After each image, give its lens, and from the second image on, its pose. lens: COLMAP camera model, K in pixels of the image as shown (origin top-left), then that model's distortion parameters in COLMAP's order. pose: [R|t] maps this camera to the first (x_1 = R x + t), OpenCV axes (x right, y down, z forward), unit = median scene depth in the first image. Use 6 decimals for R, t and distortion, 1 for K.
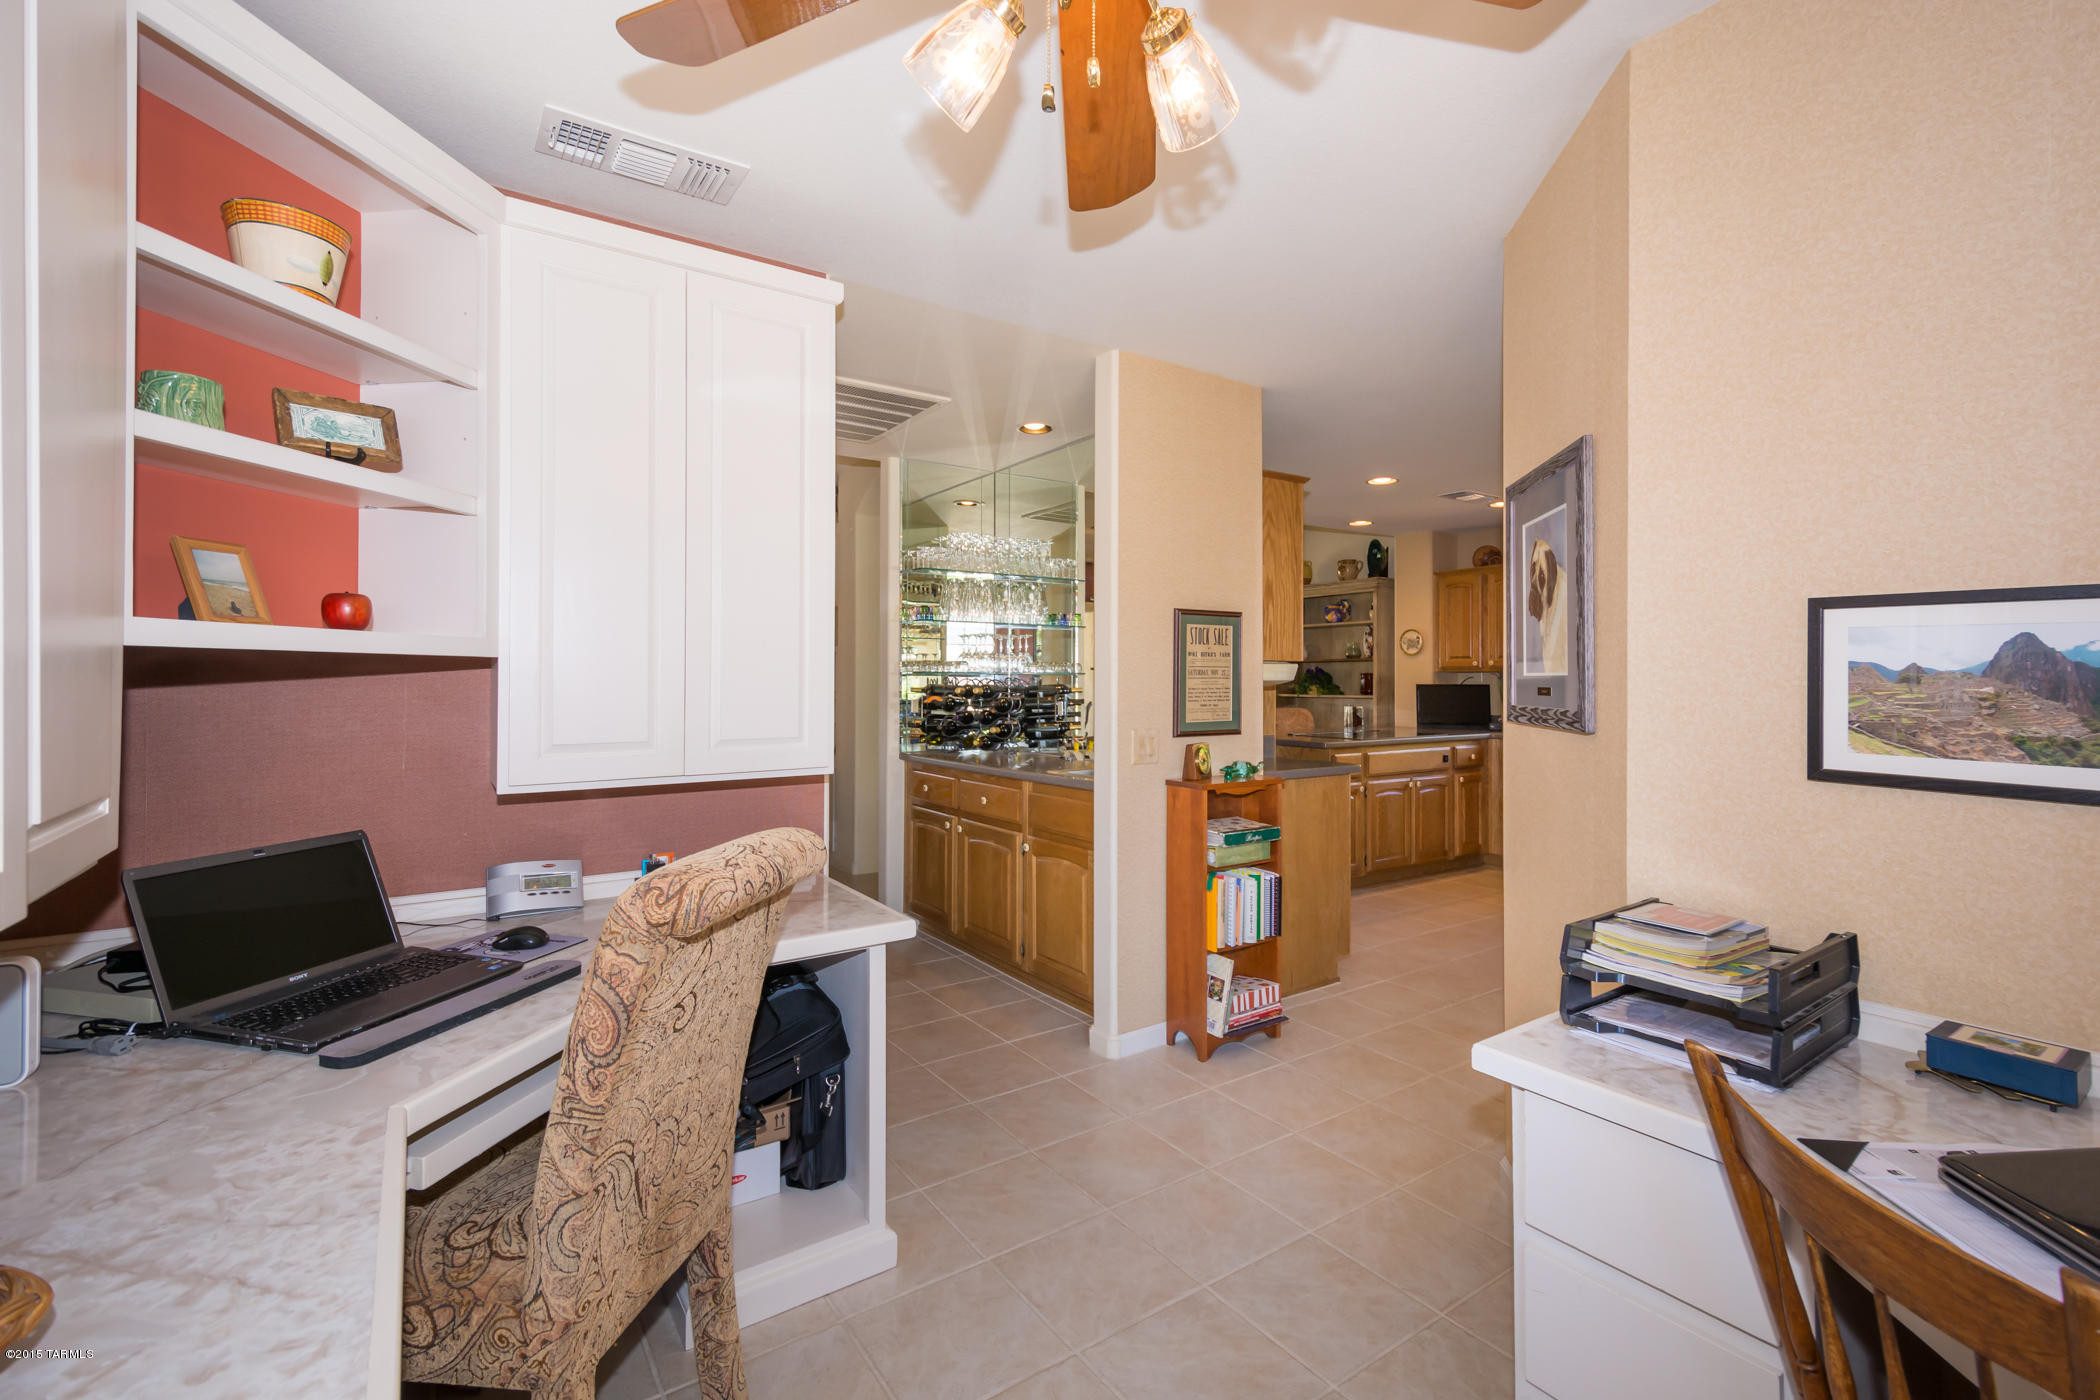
lens RADIAL K [[929.4, 0, 1048.0], [0, 929.4, 679.4], [0, 0, 1]] dist [0.005261, -0.000480]
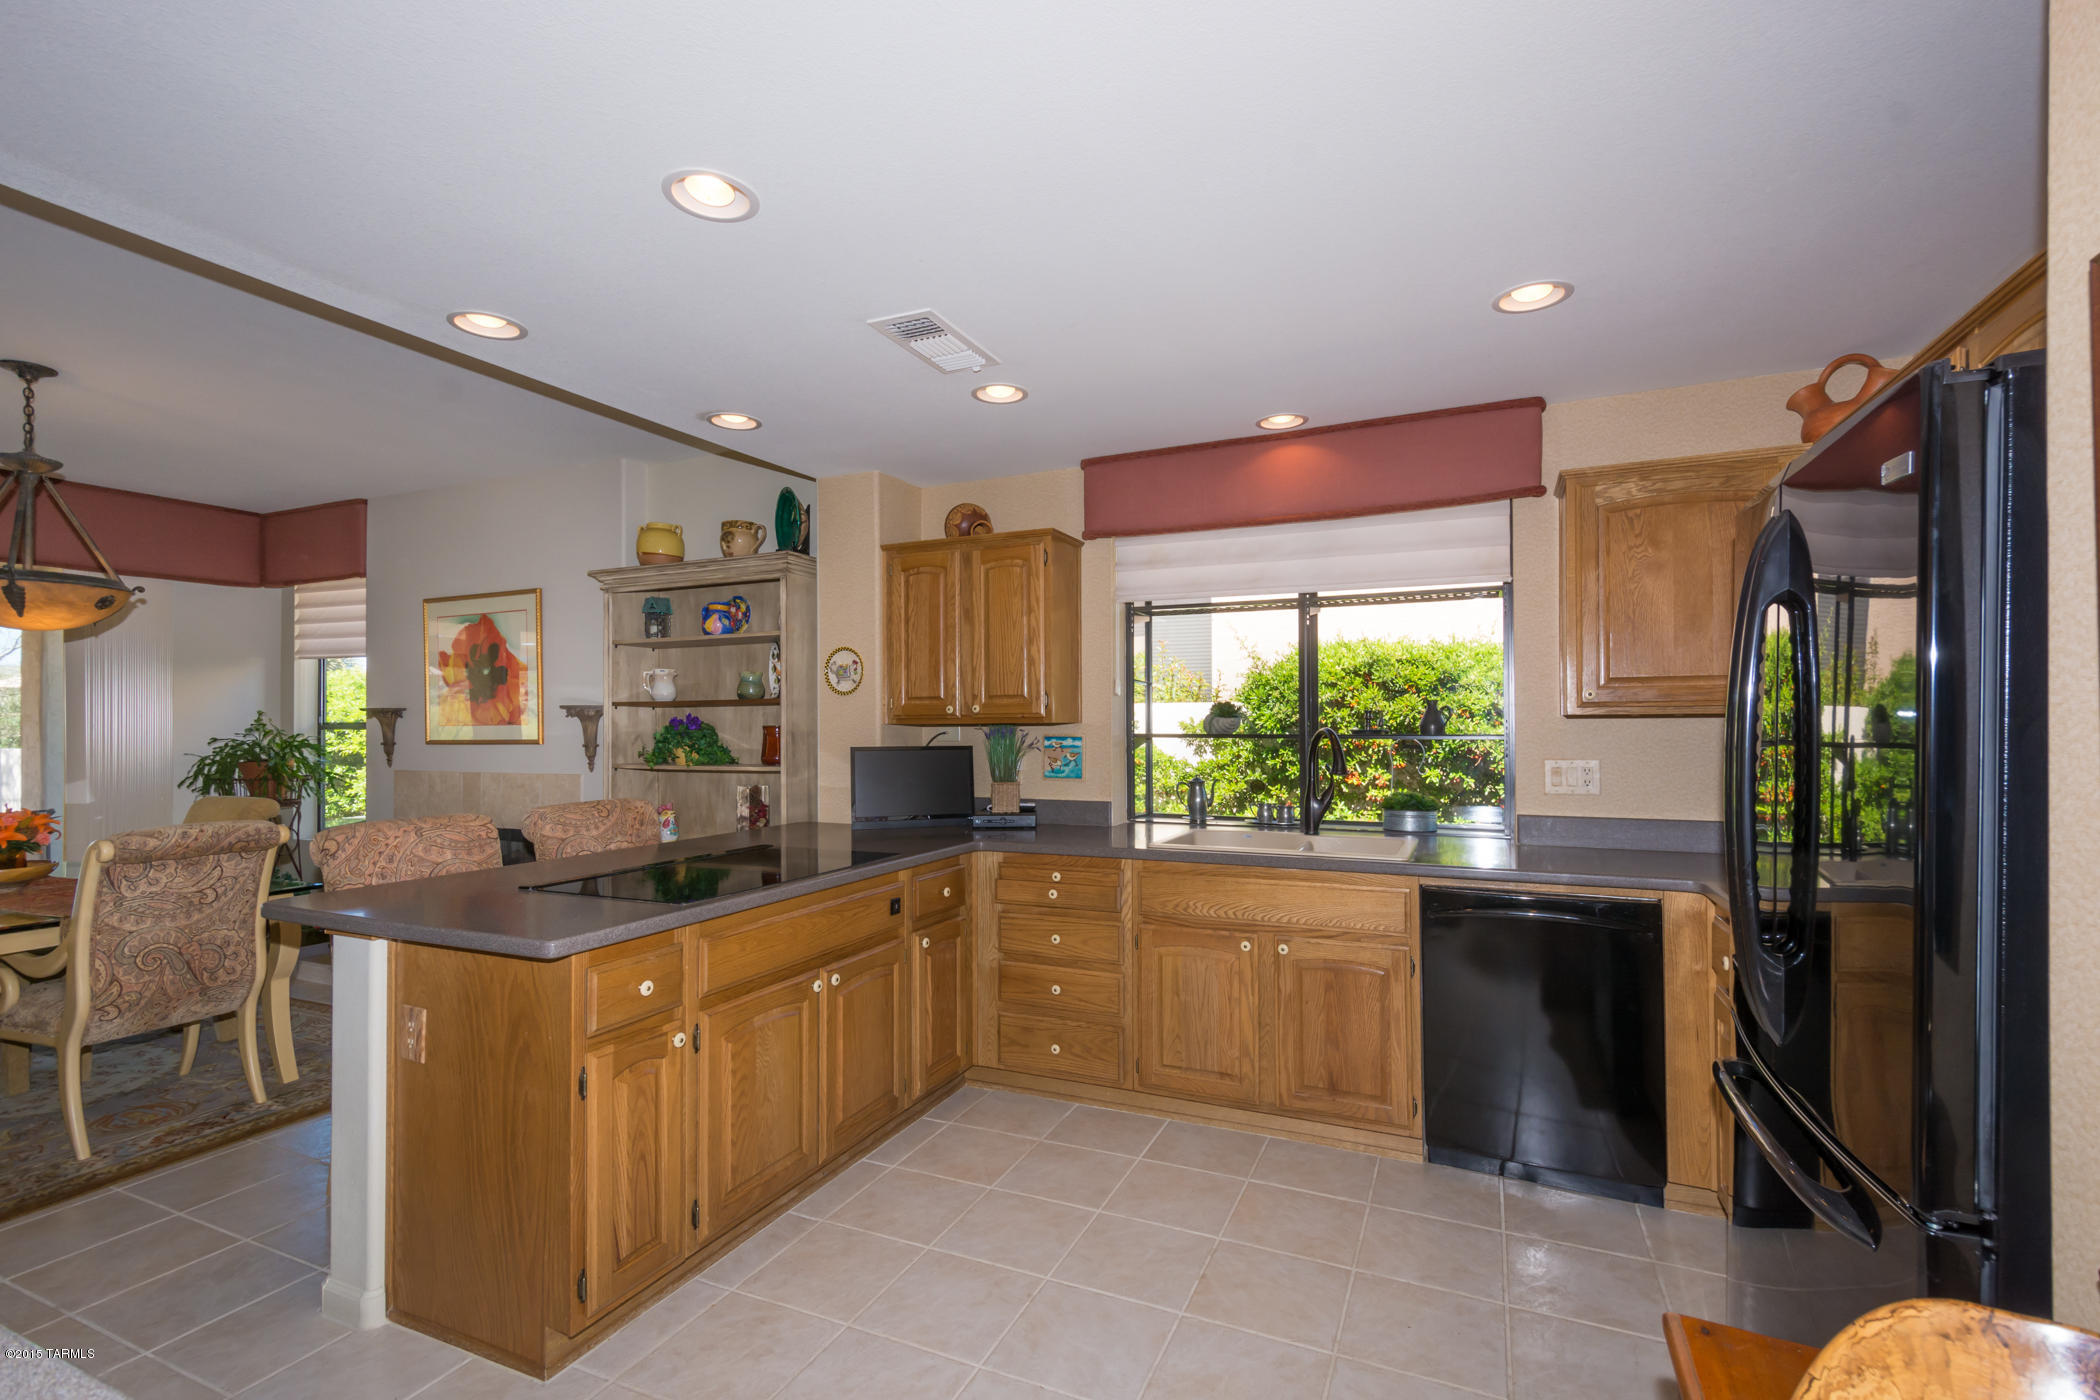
lens RADIAL K [[929.4, 0, 1049.2], [0, 929.4, 717.6], [0, 0, 1]] dist [0.005261, -0.000480]
pose [[0.855403, 0.007454, 0.517909, 0.197844], [-0.001814, 0.999933, -0.011396, -0.005699], [-0.517959, 0.008809, 0.855360, 0.440091]]
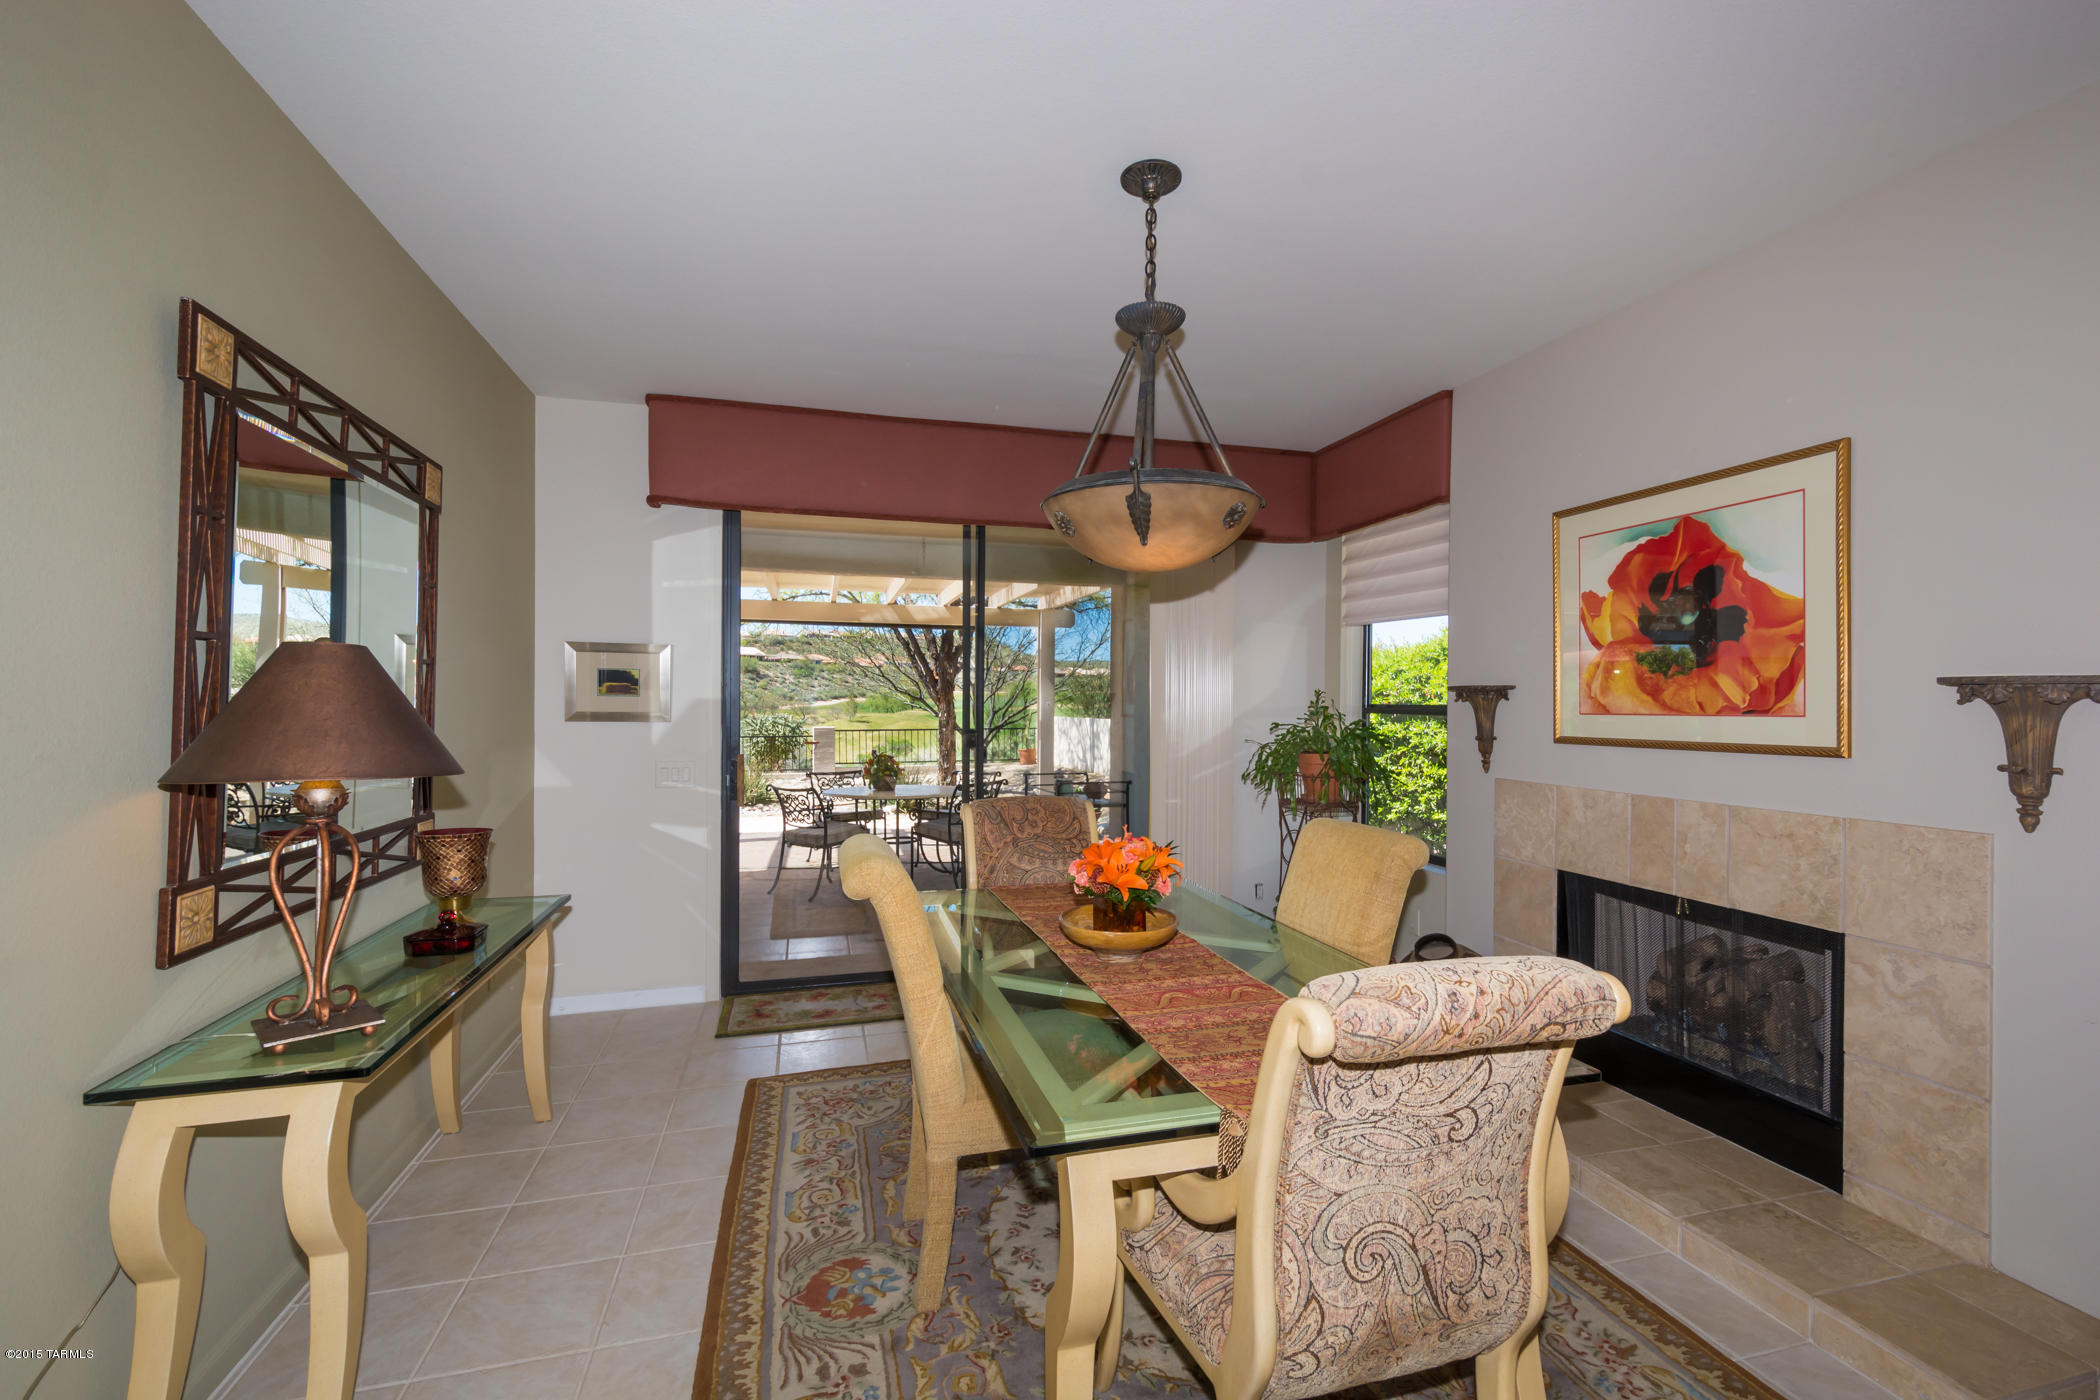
lens RADIAL K [[877.5, 0, 1051.1], [0, 877.5, 699.3], [0, 0, 1]] dist [-0.000775, -0.000116]
pose [[0.942554, 0.013622, -0.333775, 0.073975], [-0.014437, 0.999896, 0.000039, -0.009853], [0.333741, 0.004782, 0.942653, 0.807261]]
